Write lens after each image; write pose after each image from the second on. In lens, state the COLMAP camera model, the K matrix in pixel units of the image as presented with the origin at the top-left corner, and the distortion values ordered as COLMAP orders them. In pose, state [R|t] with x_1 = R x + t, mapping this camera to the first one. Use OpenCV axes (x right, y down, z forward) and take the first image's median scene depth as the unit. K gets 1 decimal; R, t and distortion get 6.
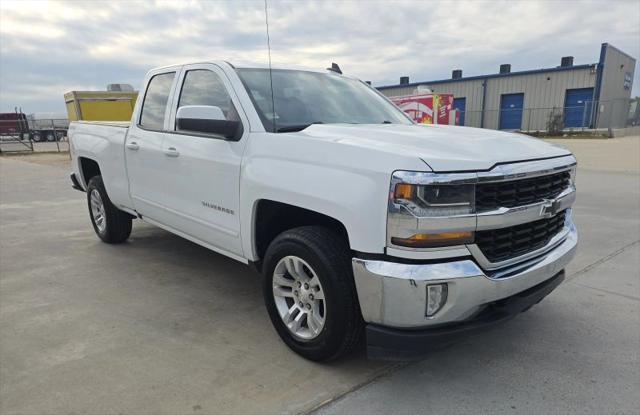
lens RADIAL K [[425.6, 0, 316.5], [0, 425.6, 240.5], [0, 0, 1]] dist [0.056184, -0.035155]
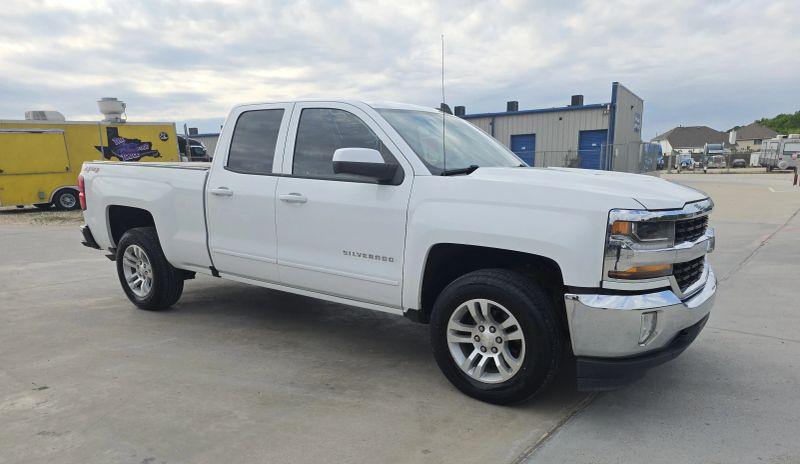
lens RADIAL K [[531.3, 0, 388.5], [0, 531.3, 292.1], [0, 0, 1]] dist [0.082152, -0.069578]
pose [[0.980217, -0.039853, 0.193872, -0.450902], [0.046692, 0.998433, -0.030834, 0.043375], [-0.192339, 0.039277, 0.980542, -0.155963]]
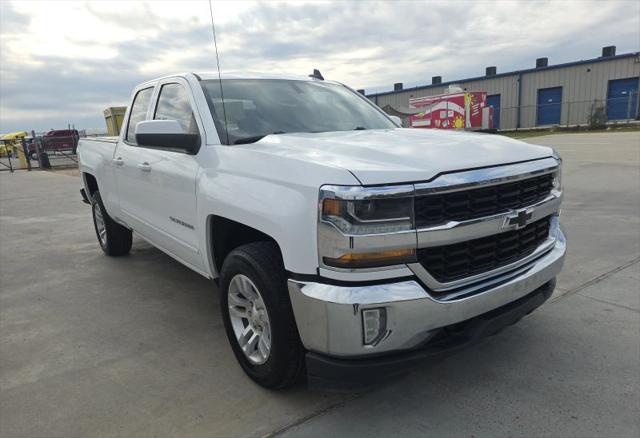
lens RADIAL K [[422.7, 0, 318.5], [0, 422.7, 230.8], [0, 0, 1]] dist [0.052369, -0.022785]
pose [[0.995880, -0.020723, -0.088286, 0.178515], [0.018224, 0.999413, -0.029014, -0.027455], [0.088835, 0.027285, 0.995673, 0.071013]]
